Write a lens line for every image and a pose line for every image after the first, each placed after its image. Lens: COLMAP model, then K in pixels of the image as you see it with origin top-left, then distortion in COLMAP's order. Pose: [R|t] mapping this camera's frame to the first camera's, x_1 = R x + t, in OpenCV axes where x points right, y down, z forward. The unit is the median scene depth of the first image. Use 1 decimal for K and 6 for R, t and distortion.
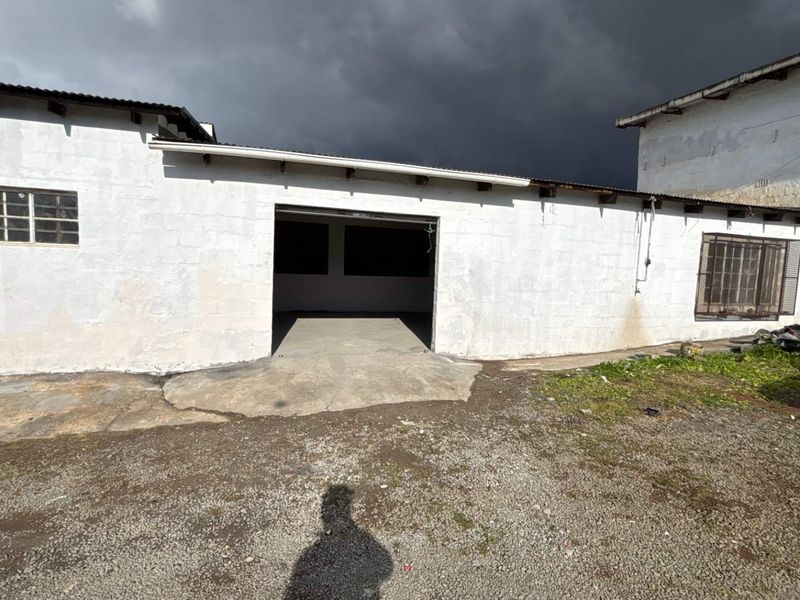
lens RADIAL K [[419.6, 0, 399.9], [0, 419.6, 295.4], [0, 0, 1]] dist [-0.003212, 0.000634]
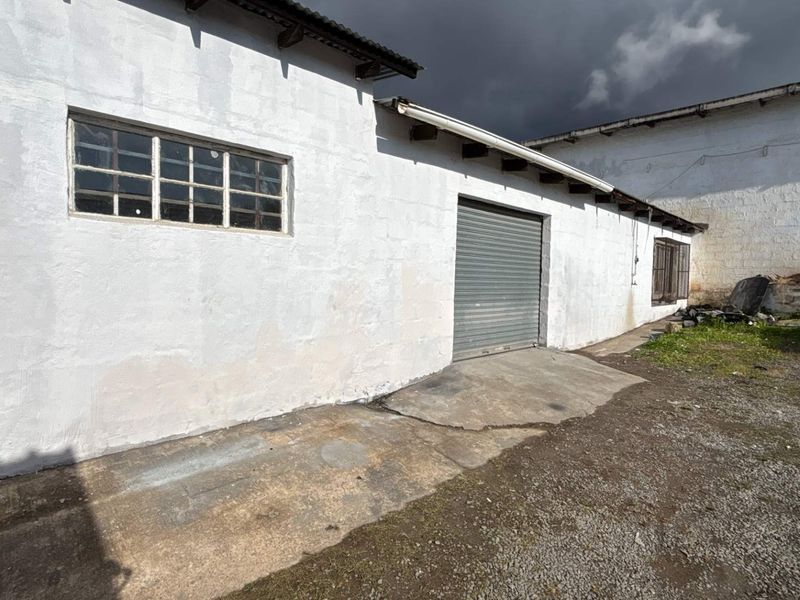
lens RADIAL K [[431.1, 0, 398.4], [0, 431.1, 294.6], [0, 0, 1]] dist [0.033122, -0.043074]
pose [[0.889970, -0.039796, 0.454279, -0.938985], [0.049904, 0.998701, -0.010277, 0.001622], [-0.453280, 0.031817, 0.890800, 0.265747]]
